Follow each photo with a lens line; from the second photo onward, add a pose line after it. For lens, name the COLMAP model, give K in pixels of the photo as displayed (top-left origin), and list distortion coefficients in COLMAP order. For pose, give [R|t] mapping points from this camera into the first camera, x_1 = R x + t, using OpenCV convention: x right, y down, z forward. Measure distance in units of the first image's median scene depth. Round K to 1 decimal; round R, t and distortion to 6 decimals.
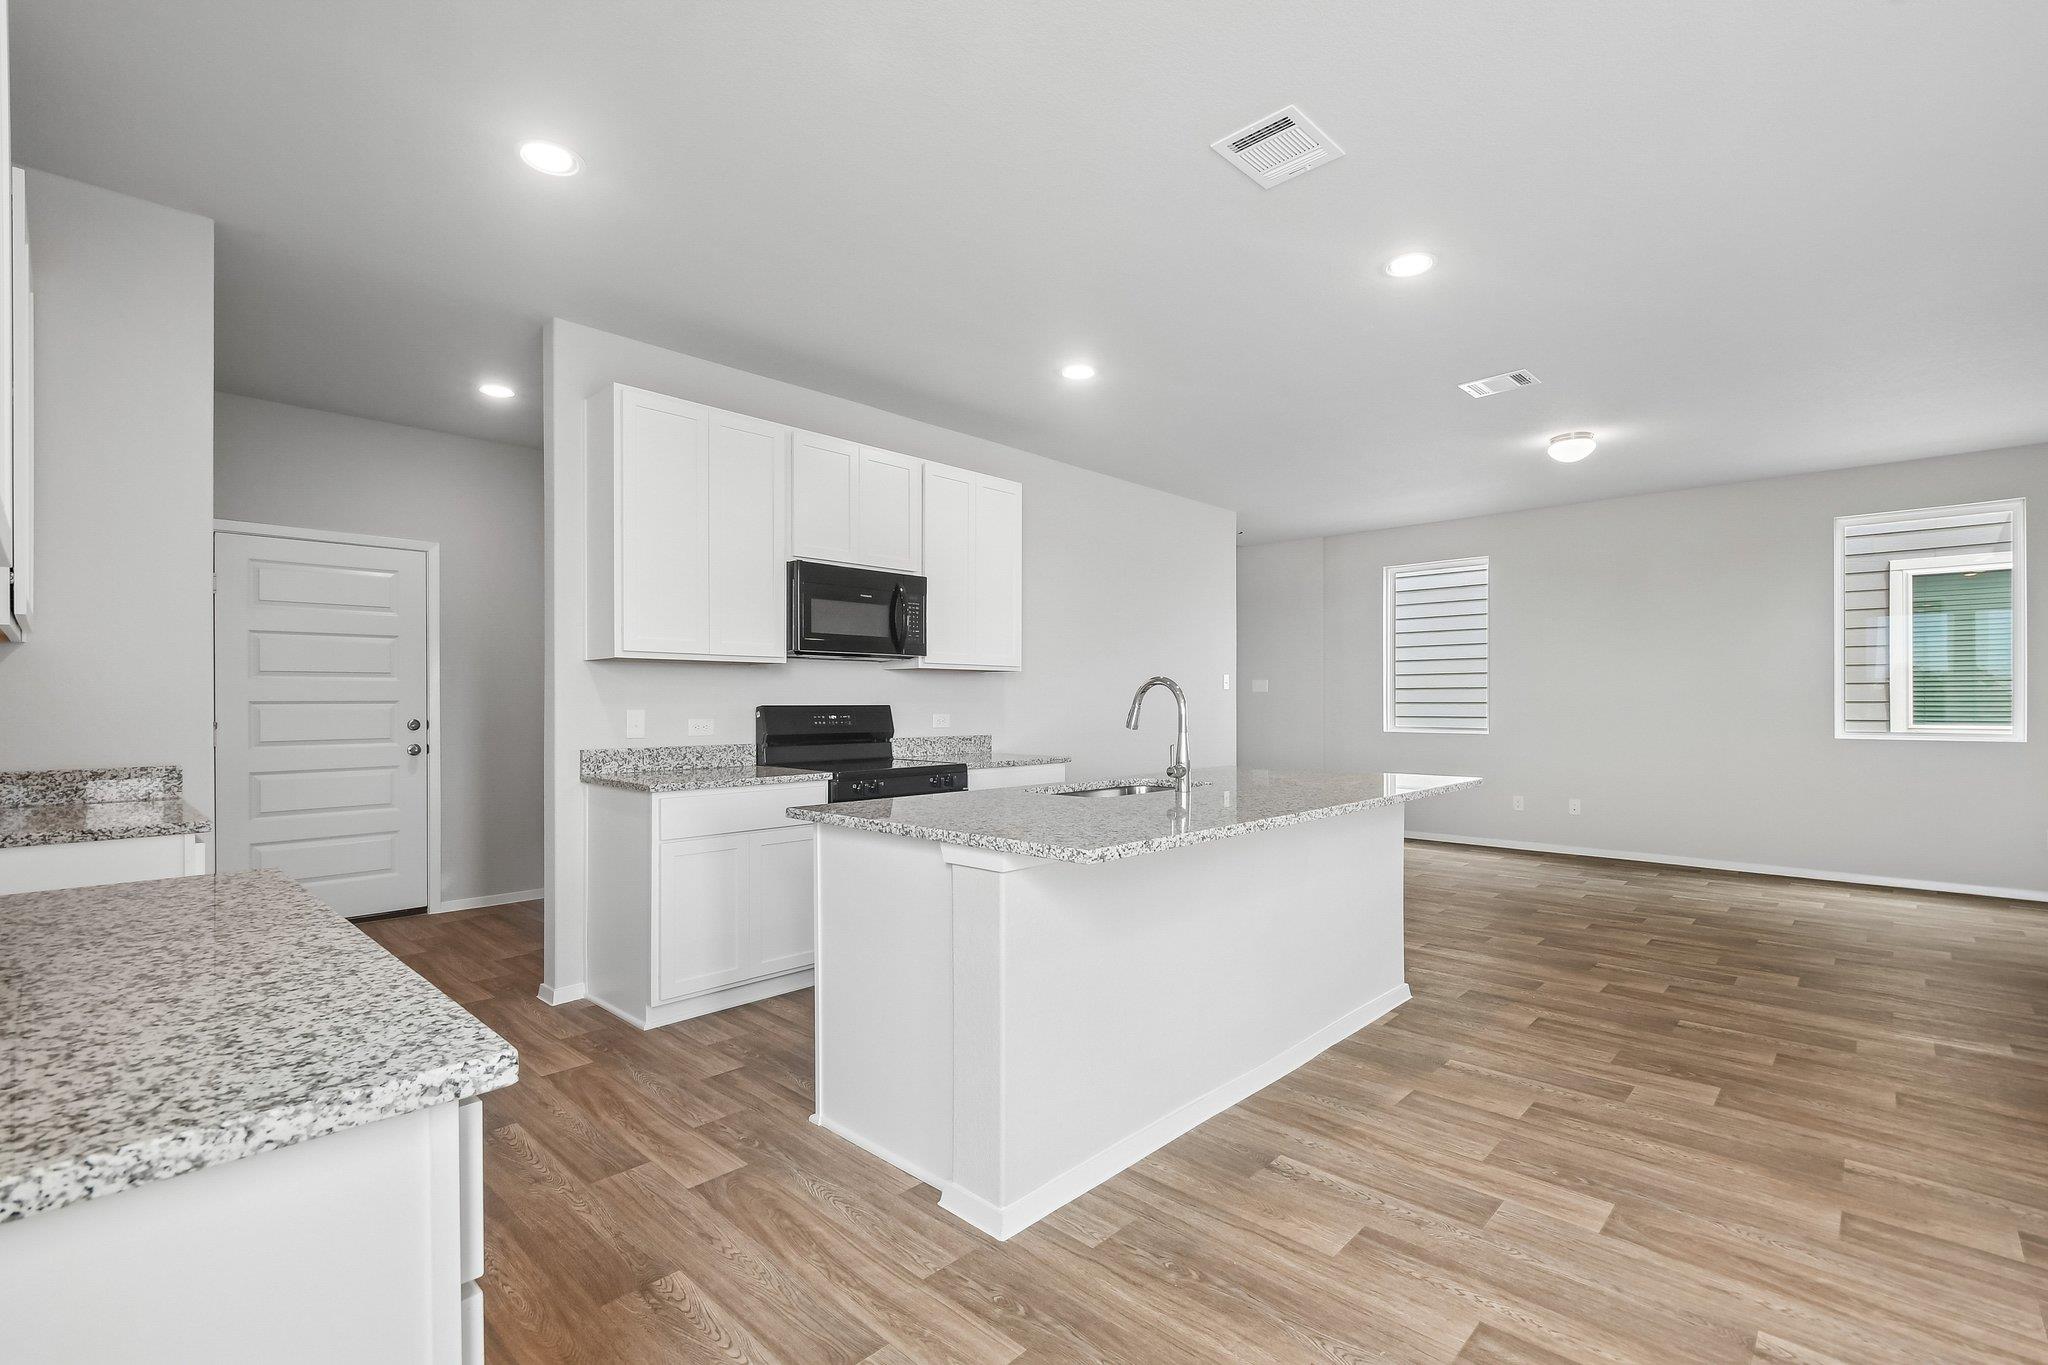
lens RADIAL K [[921.1, 0, 1022.7], [0, 921.1, 700.5], [0, 0, 1]] dist [0.004157, -0.005364]
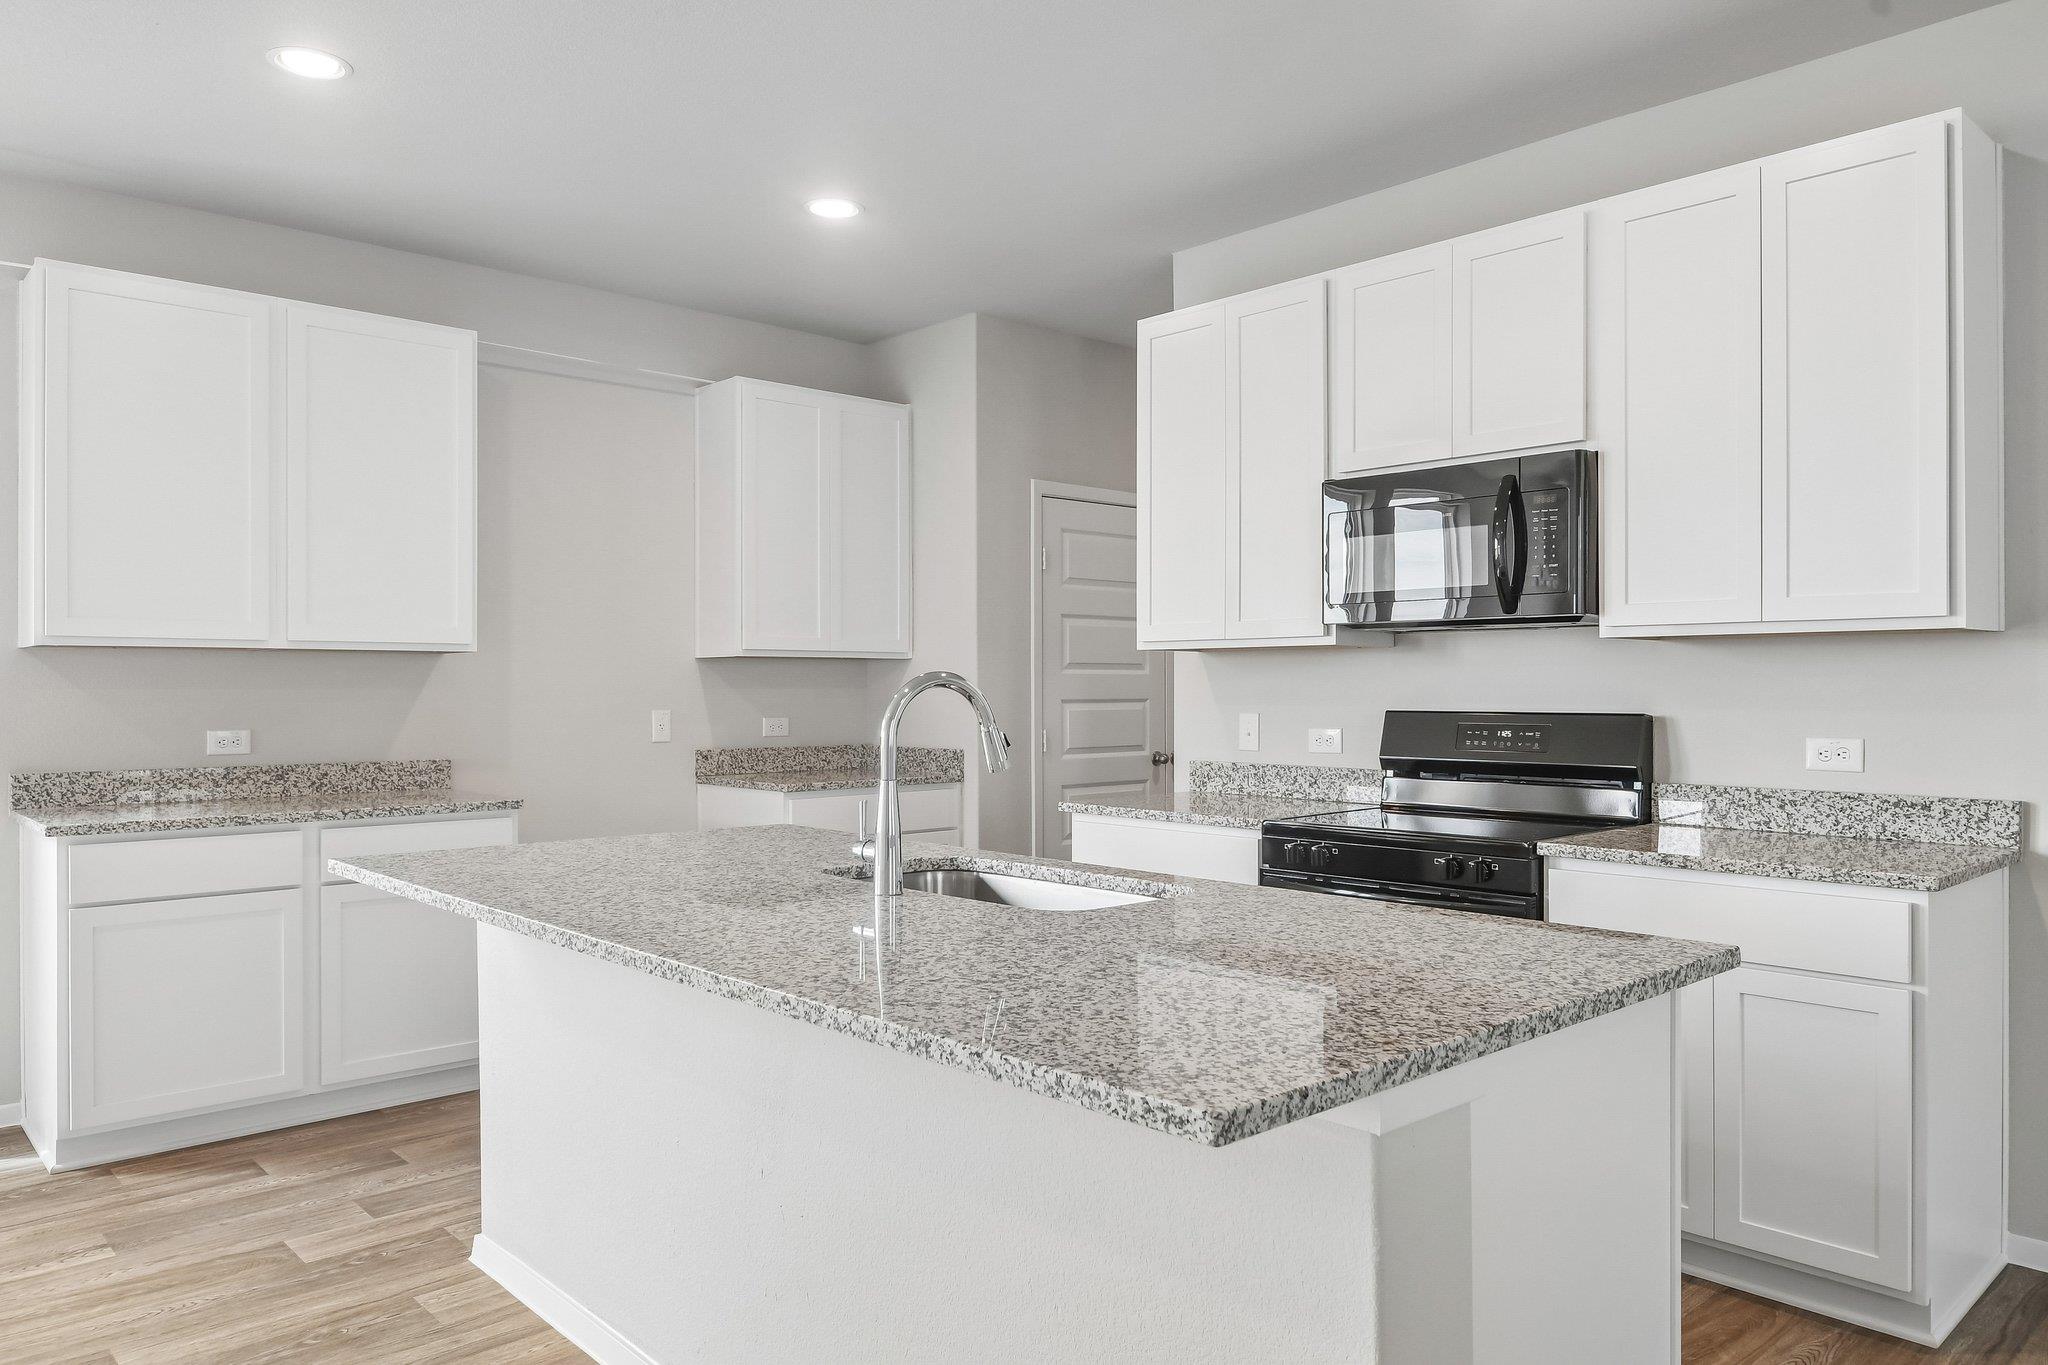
lens RADIAL K [[1397.3, 0, 1024.0], [0, 1397.3, 682.5], [0, 0, 1]] dist [-0.011142, -0.002260]
pose [[-0.062093, -0.000960, -0.998070, 0.762172], [0.004208, 0.999990, -0.001224, -0.015231], [0.998061, -0.004276, -0.062088, 0.897596]]
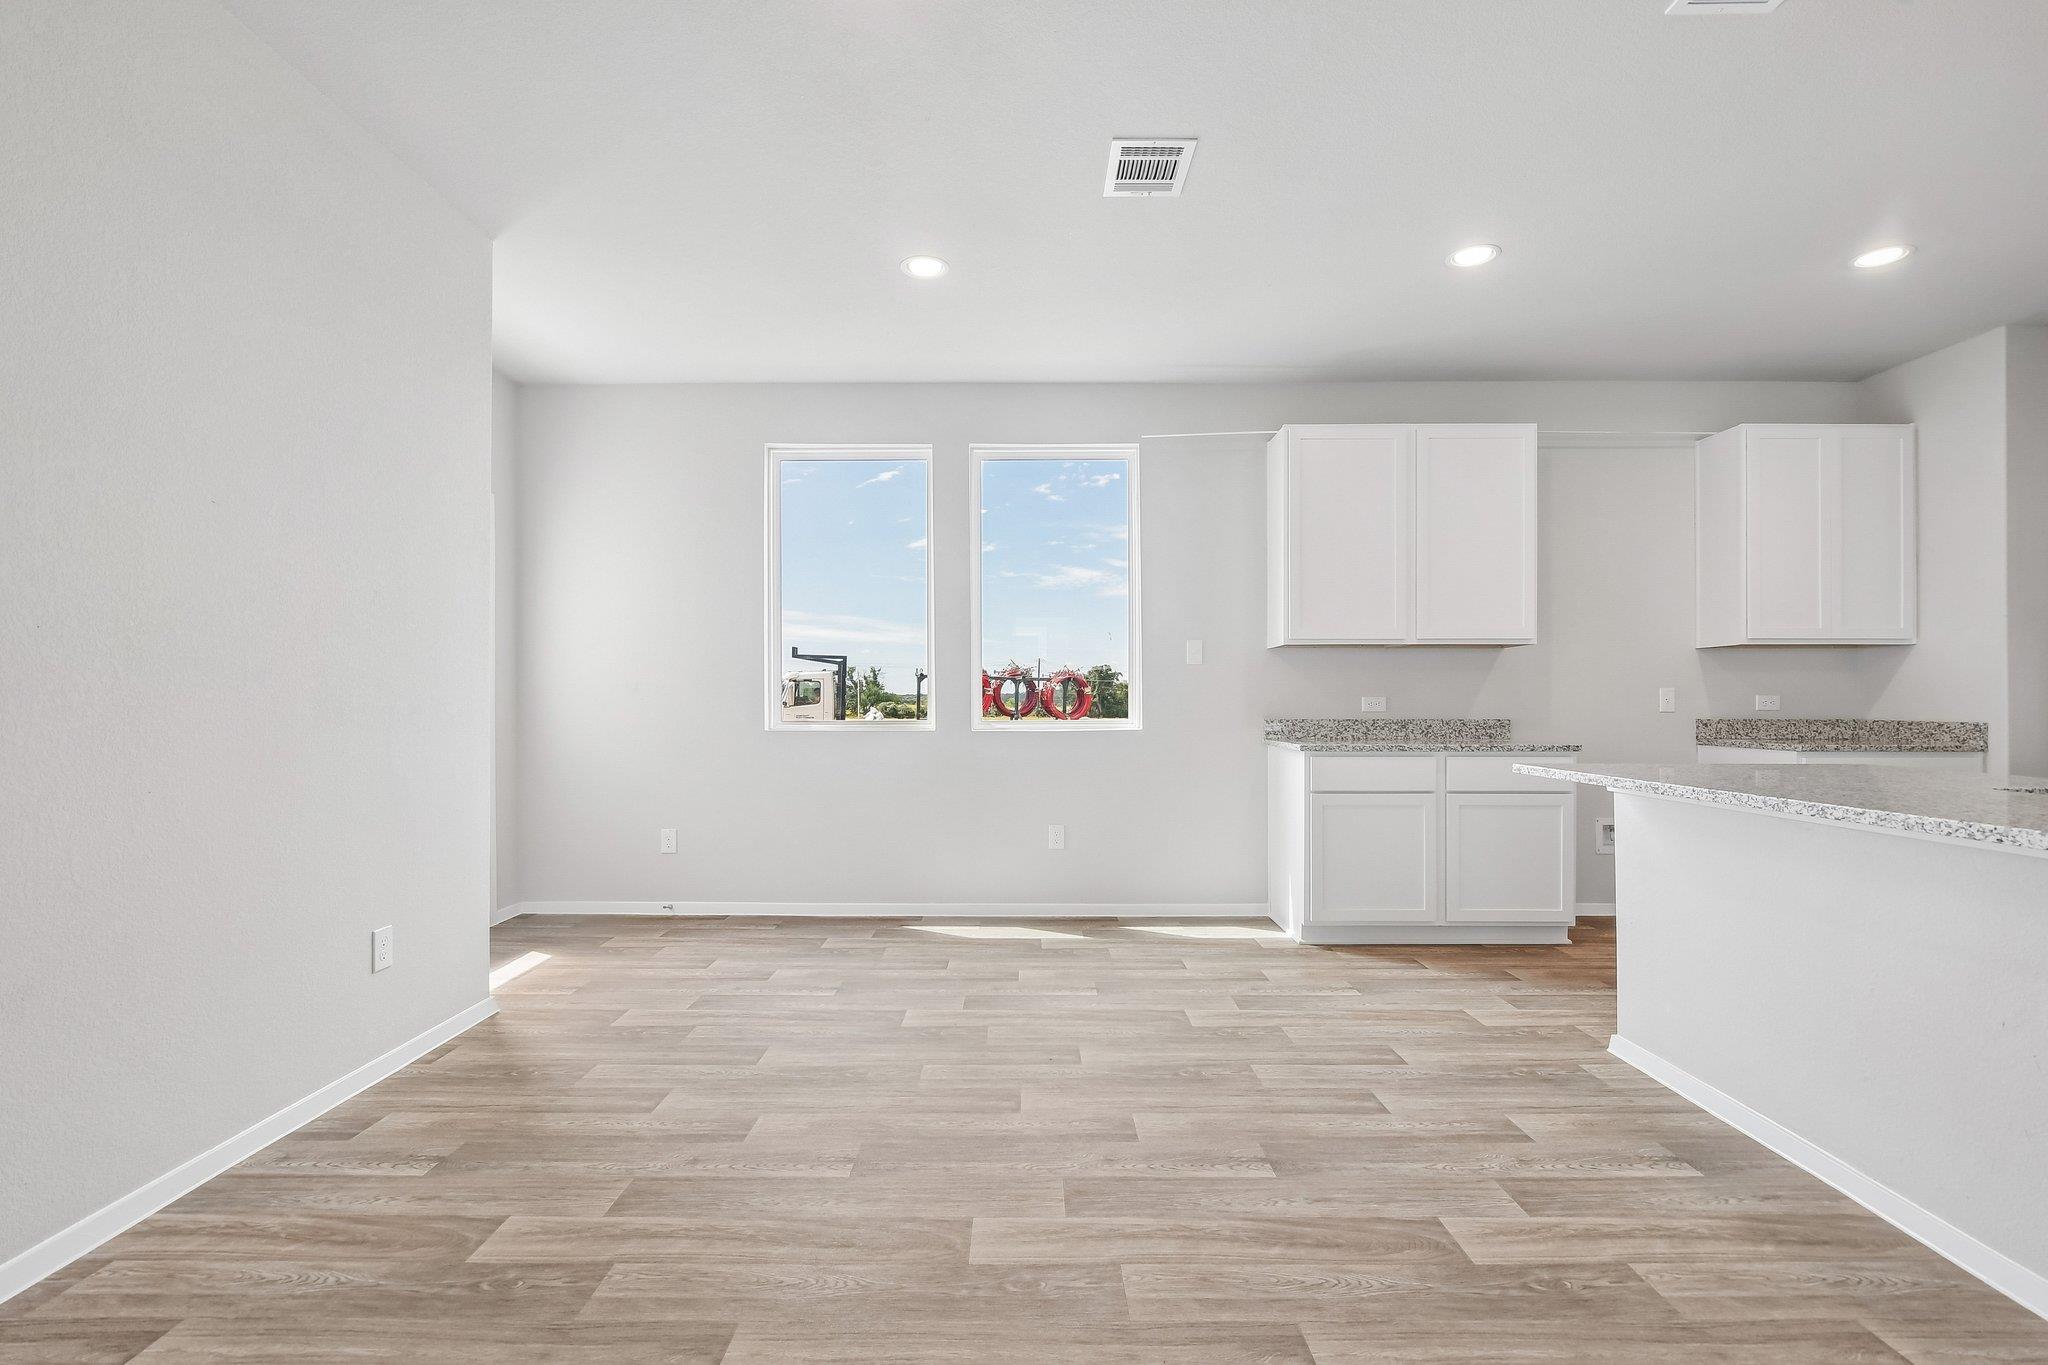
lens RADIAL K [[921.1, 0, 1022.7], [0, 921.1, 700.5], [0, 0, 1]] dist [0.004157, -0.005364]
pose [[-0.727907, 0.000930, -0.685675, 0.852950], [0.003468, 0.999991, -0.002324, 0.025602], [0.685667, -0.004070, -0.727904, 0.752902]]
